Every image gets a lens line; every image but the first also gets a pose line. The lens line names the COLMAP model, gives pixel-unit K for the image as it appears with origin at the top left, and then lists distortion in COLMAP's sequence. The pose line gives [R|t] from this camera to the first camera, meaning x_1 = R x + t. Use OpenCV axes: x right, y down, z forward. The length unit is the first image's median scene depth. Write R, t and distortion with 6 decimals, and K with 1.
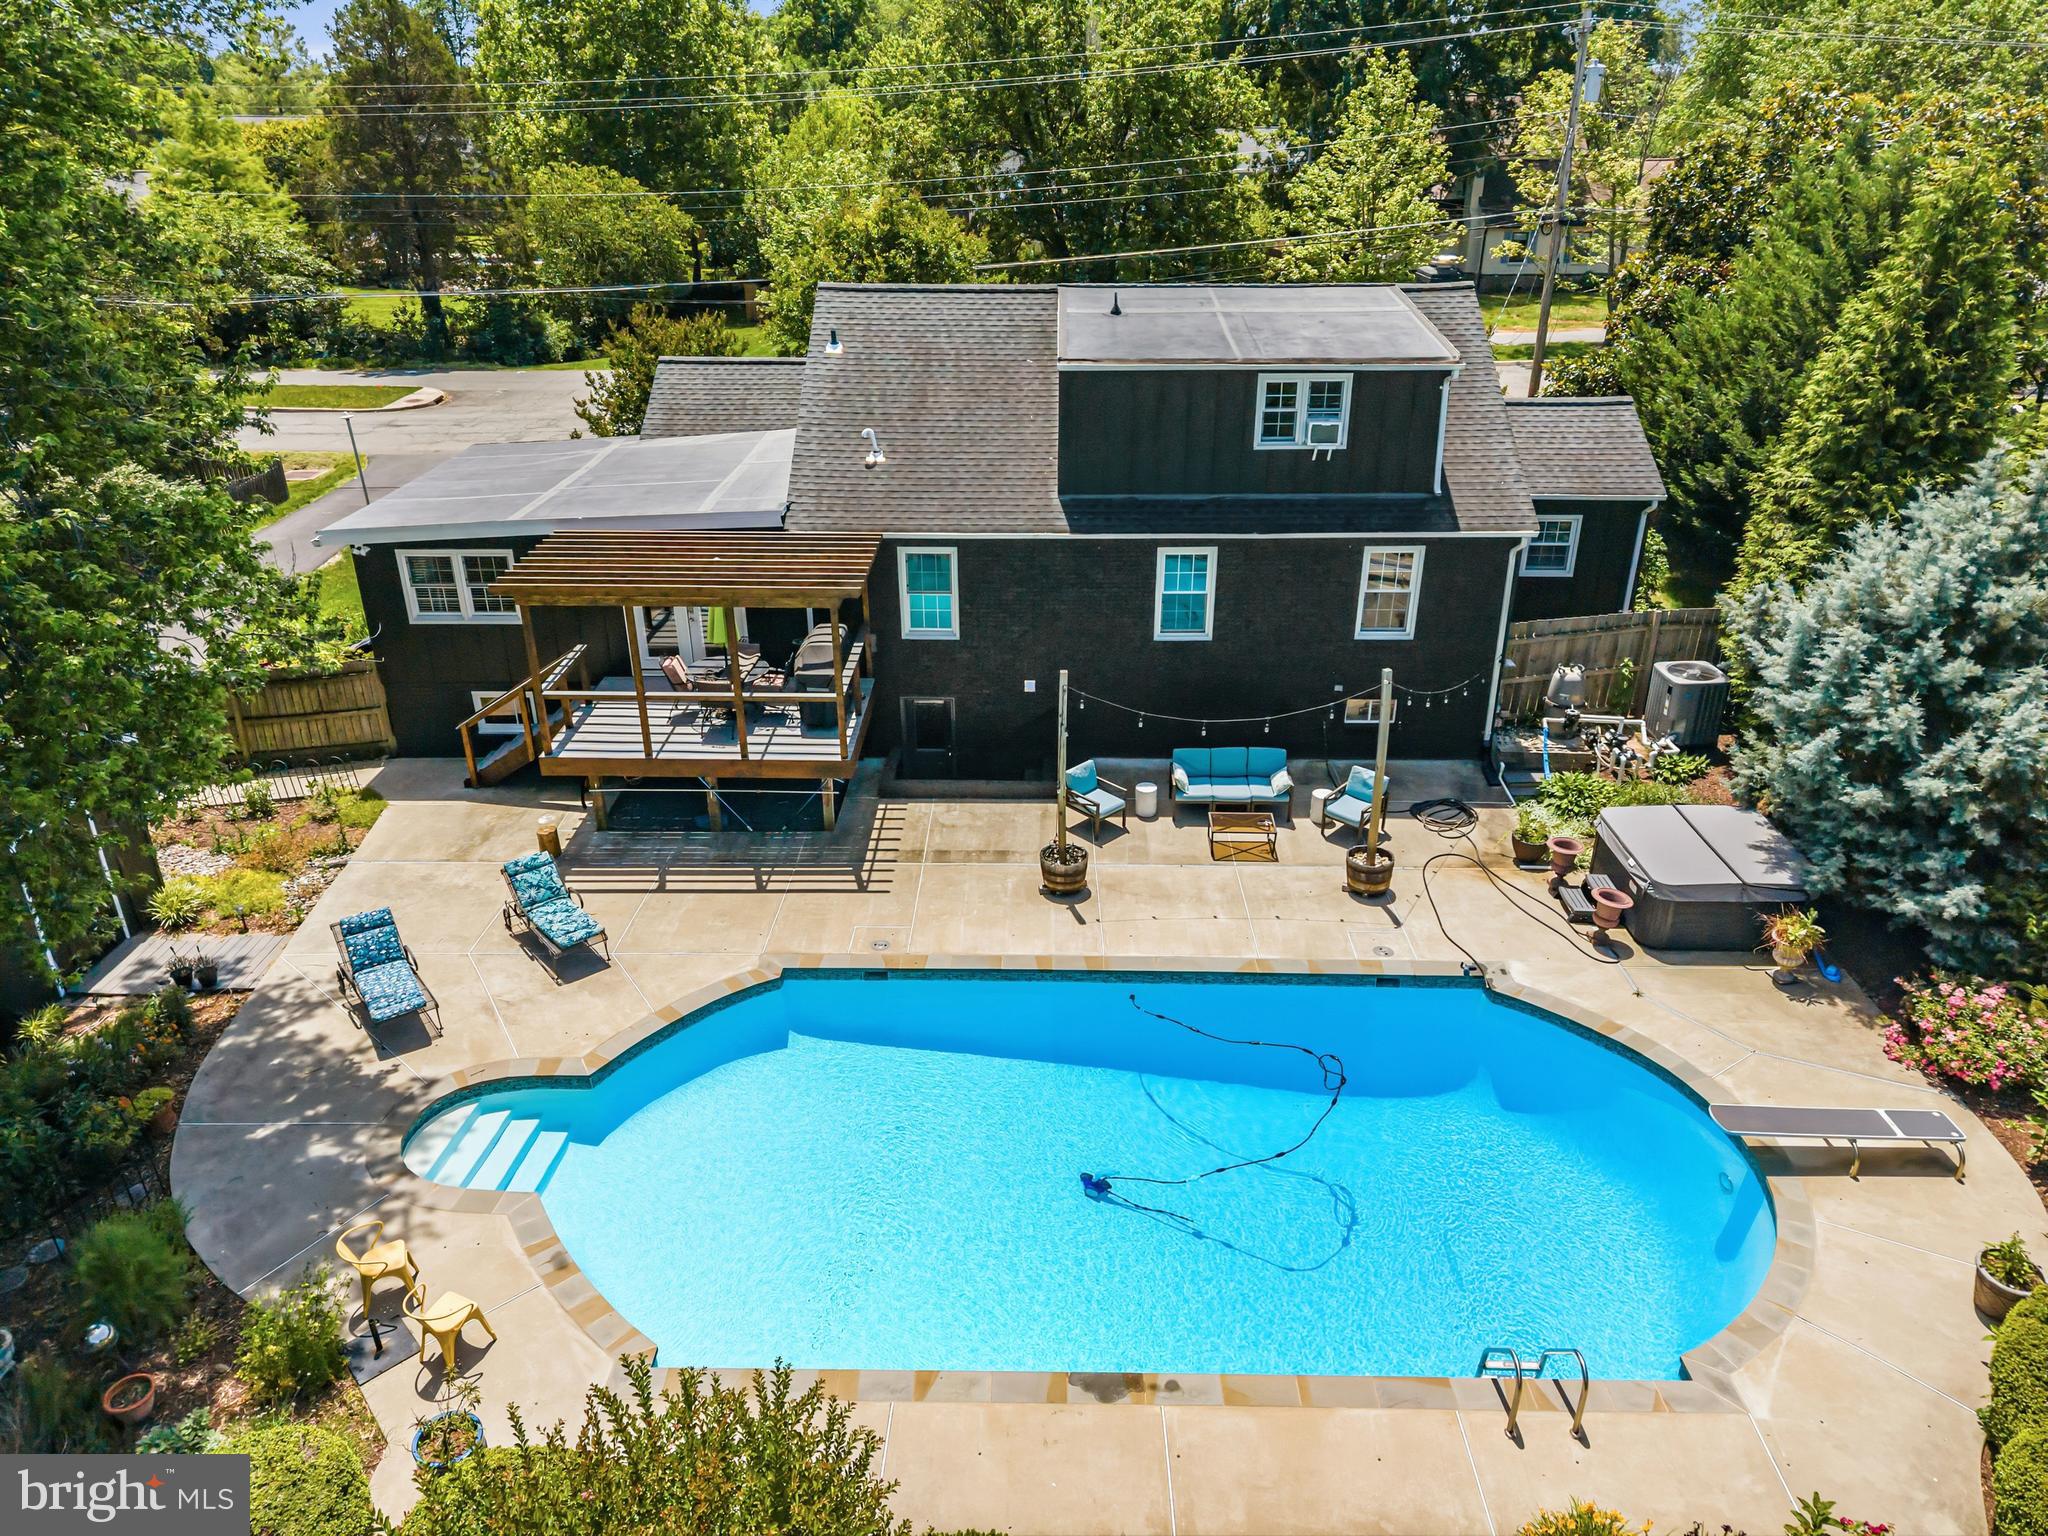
lens RADIAL K [[1353.3, 0, 1024.0], [0, 1353.3, 768.0], [0, 0, 1]] dist [0.074319, -0.091966]
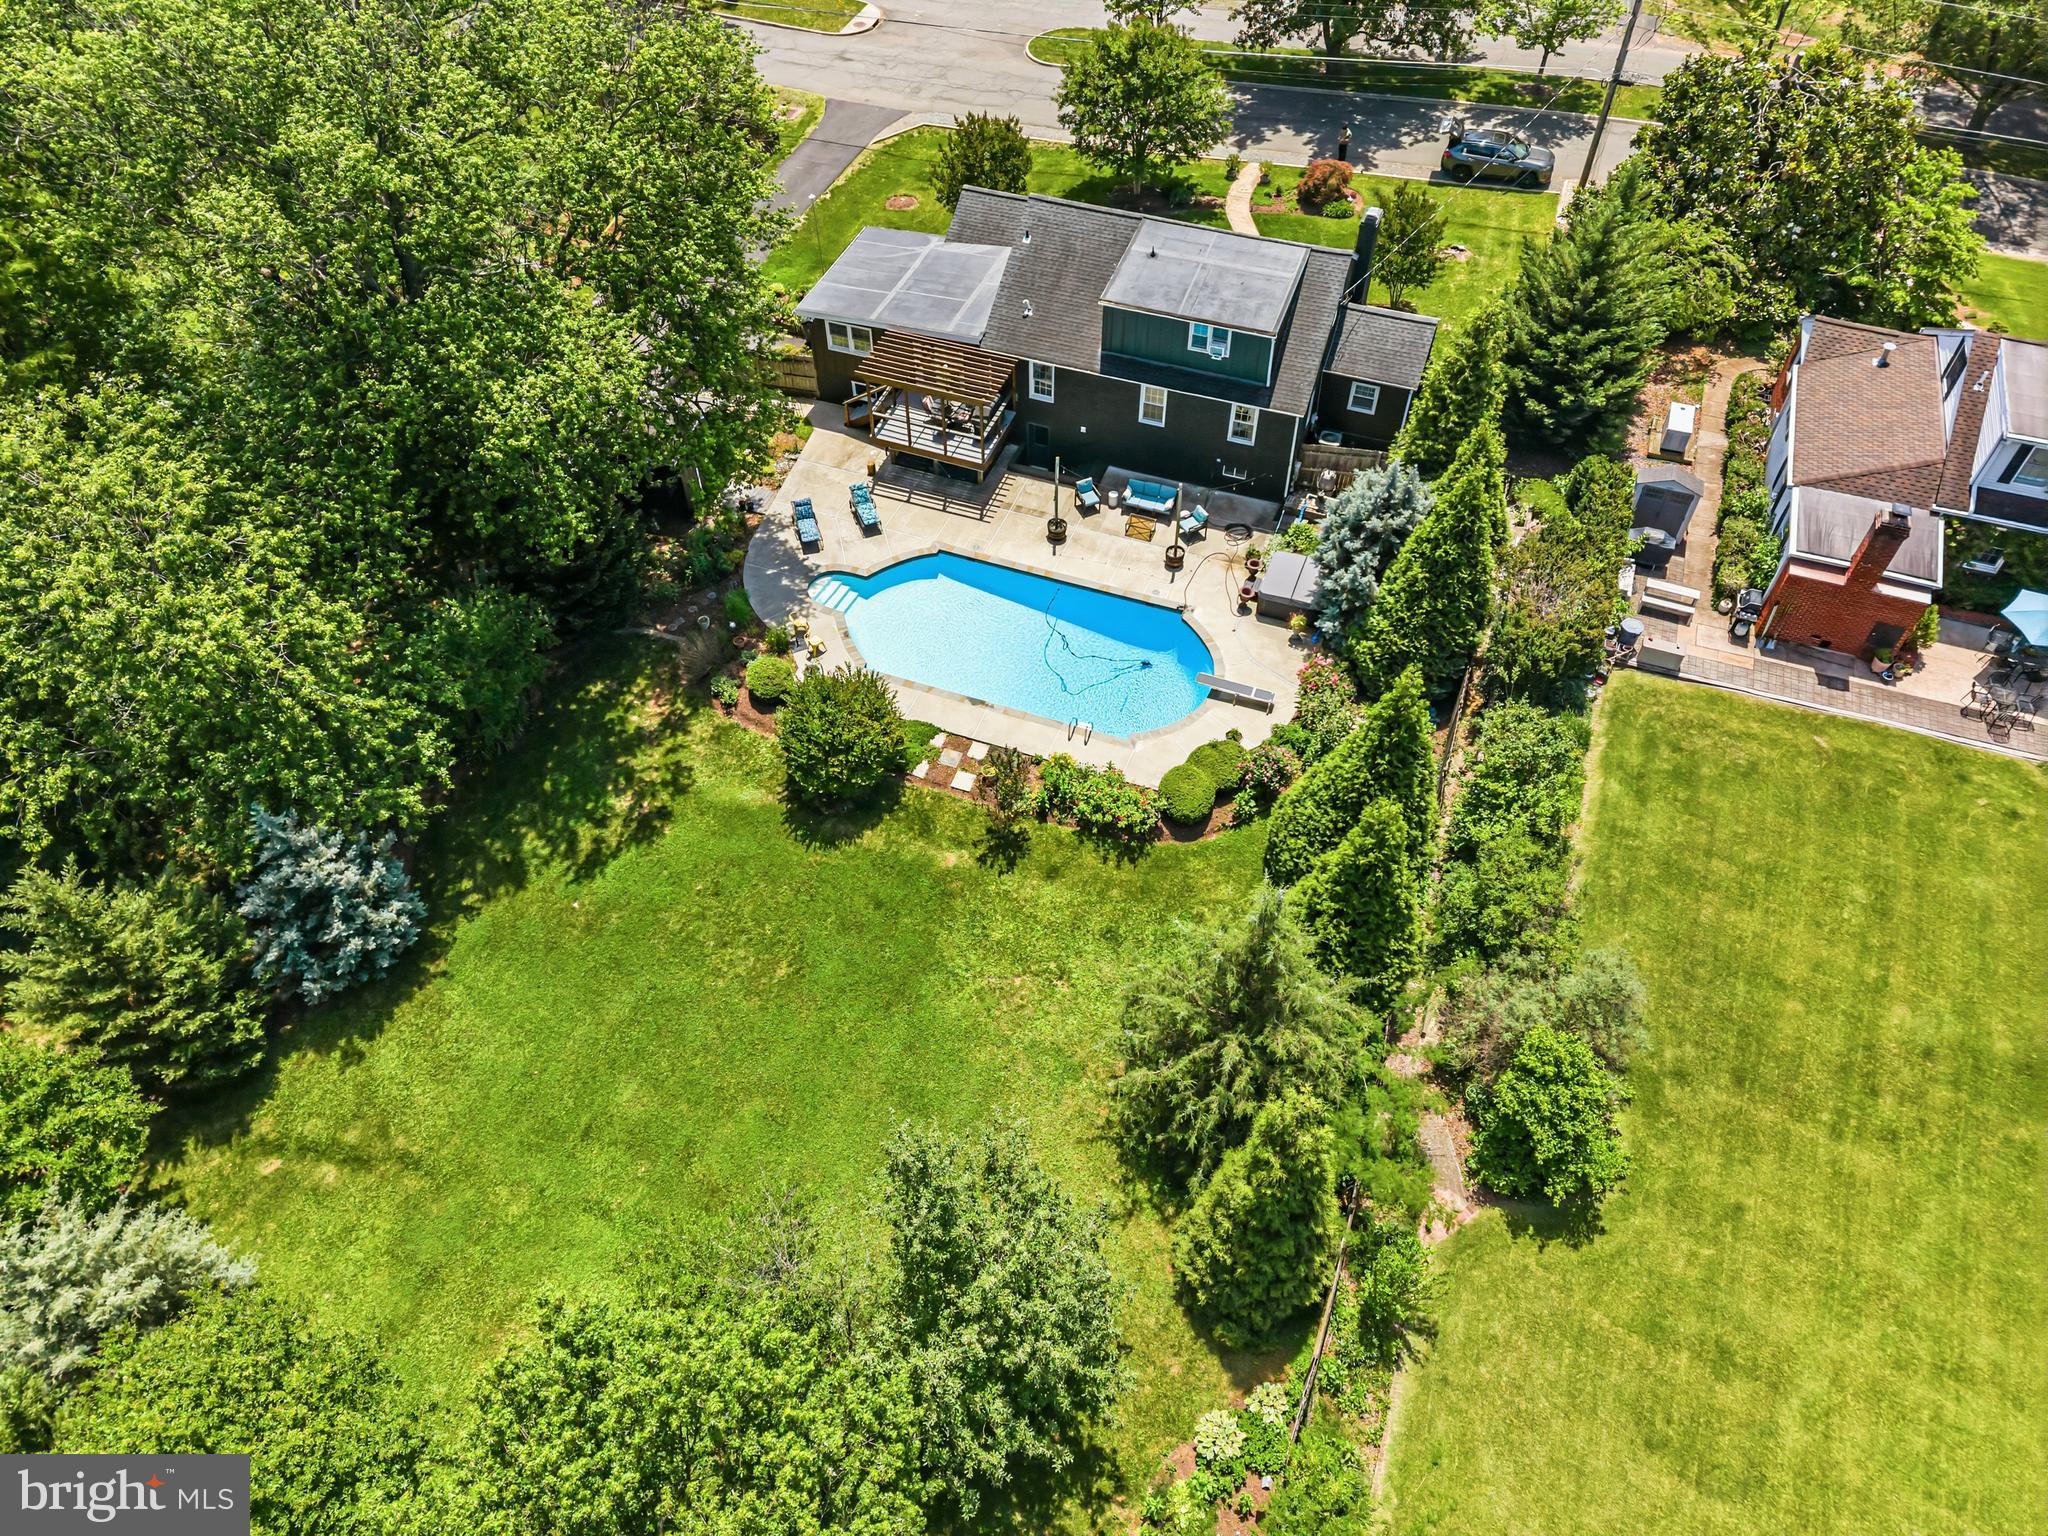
lens RADIAL K [[1353.3, 0, 1024.0], [0, 1353.3, 768.0], [0, 0, 1]] dist [0.074319, -0.091966]
pose [[0.942404, 0.254882, -0.216588, 0.584092], [-0.140206, 0.888935, 0.436047, -0.572974], [0.303673, -0.380565, 0.873472, -1.271391]]
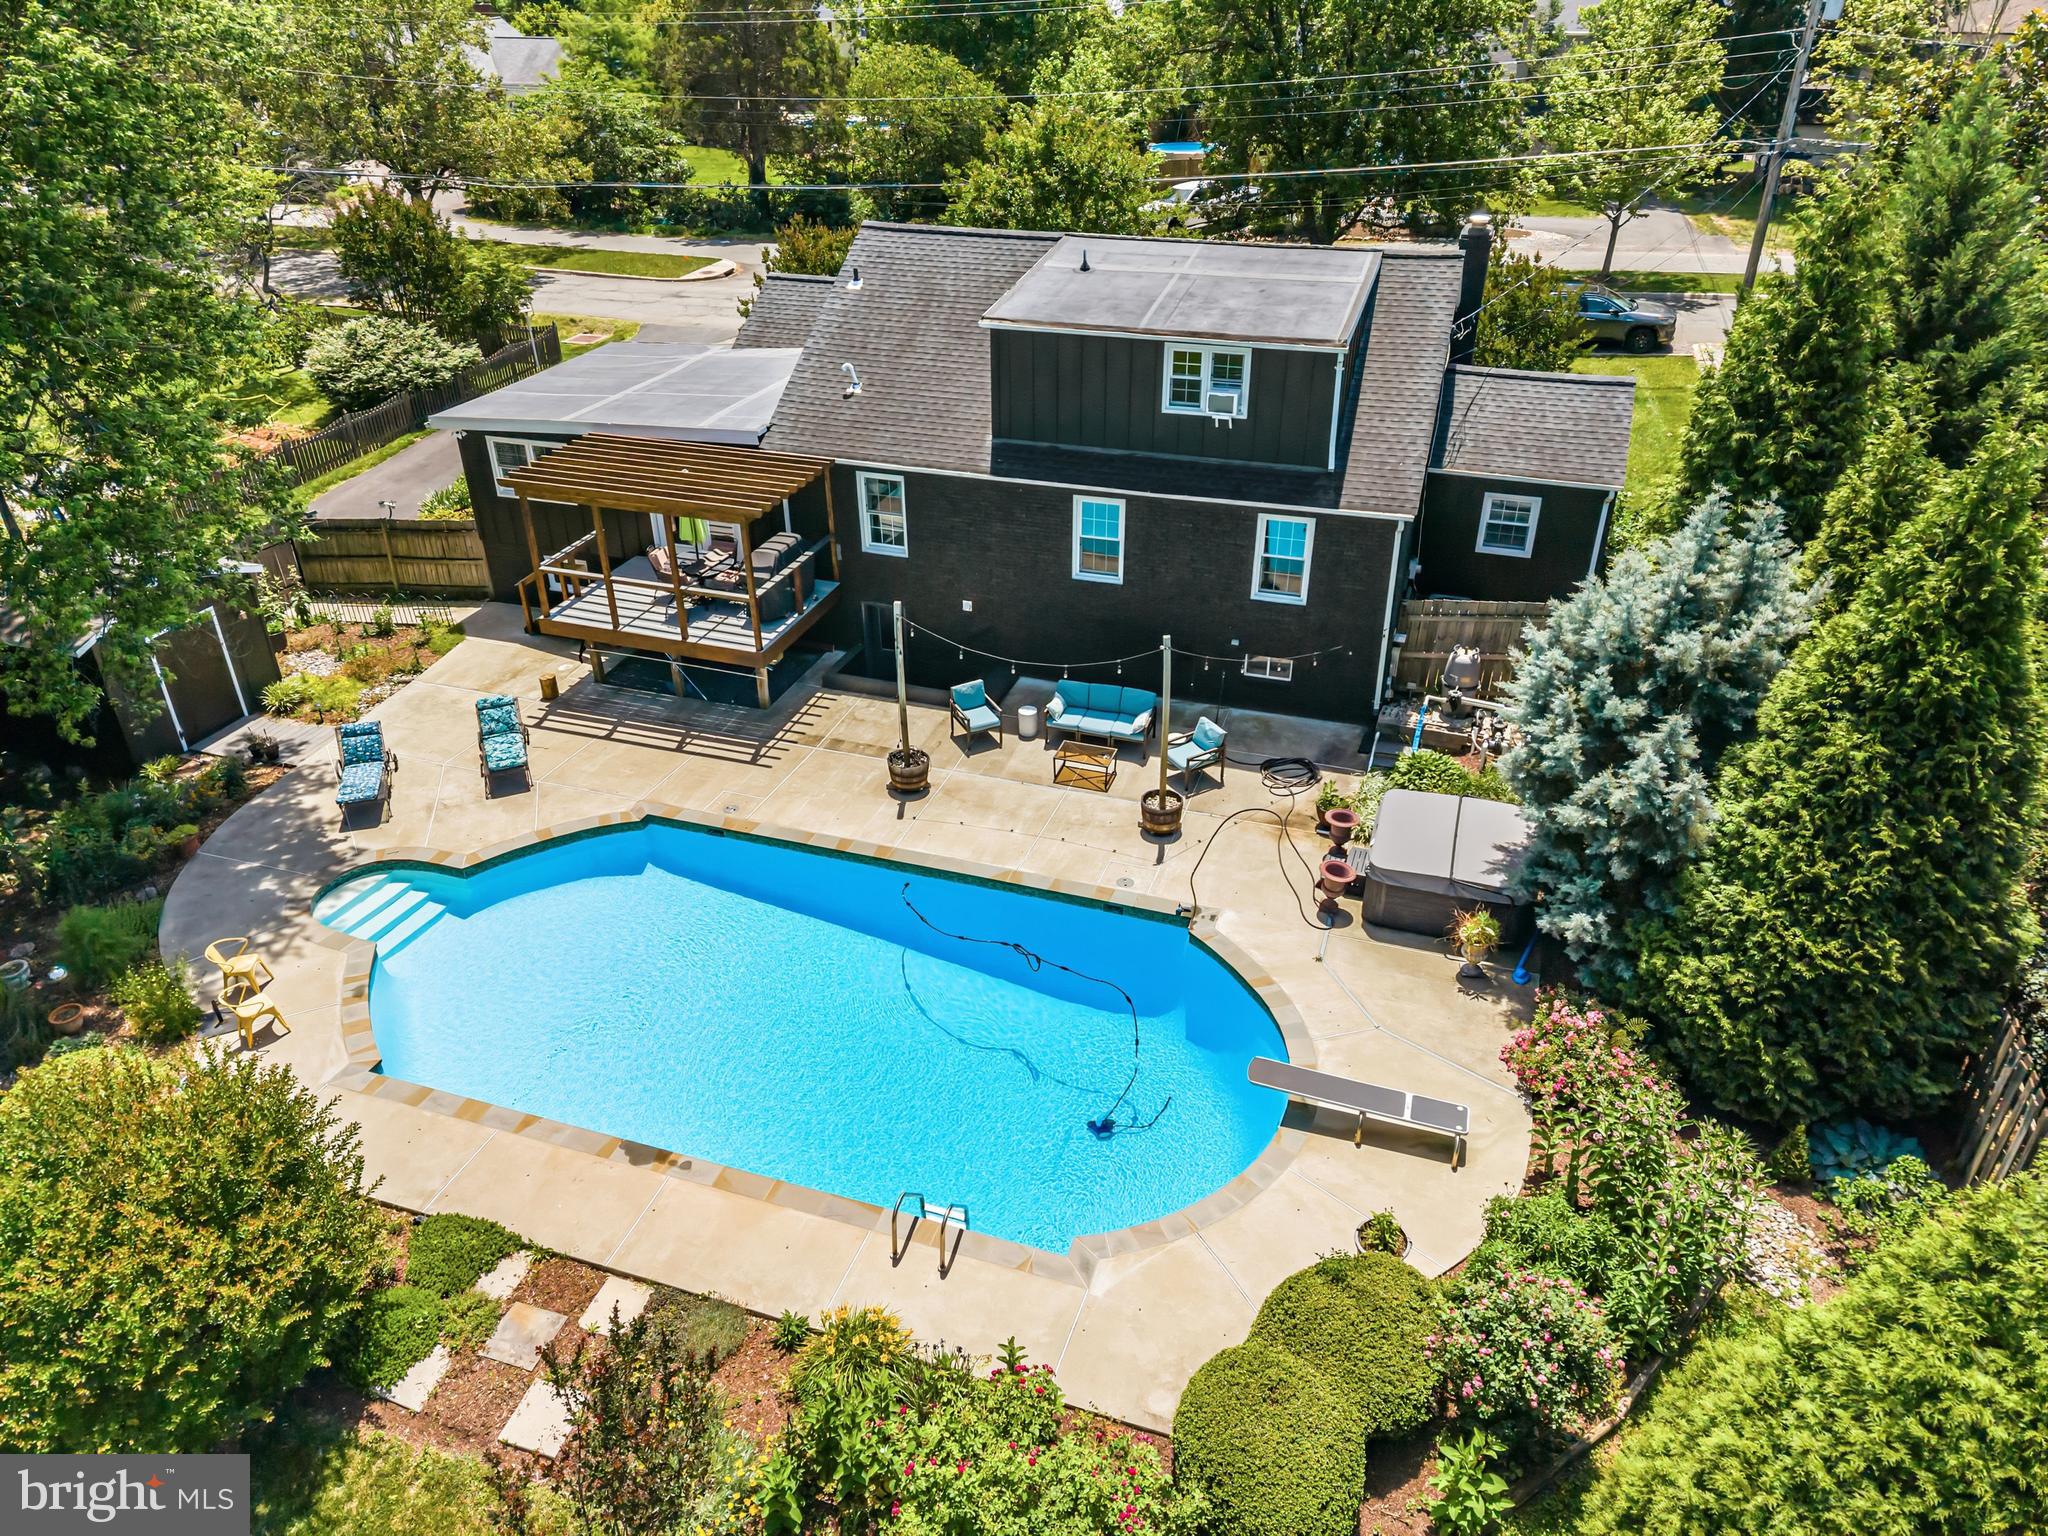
lens RADIAL K [[1353.3, 0, 1024.0], [0, 1353.3, 768.0], [0, 0, 1]] dist [0.074319, -0.091966]
pose [[0.953713, 0.150038, -0.260615, 0.402289], [-0.124578, 0.985902, 0.111699, -0.065762], [0.273700, -0.074062, 0.958960, -0.085445]]
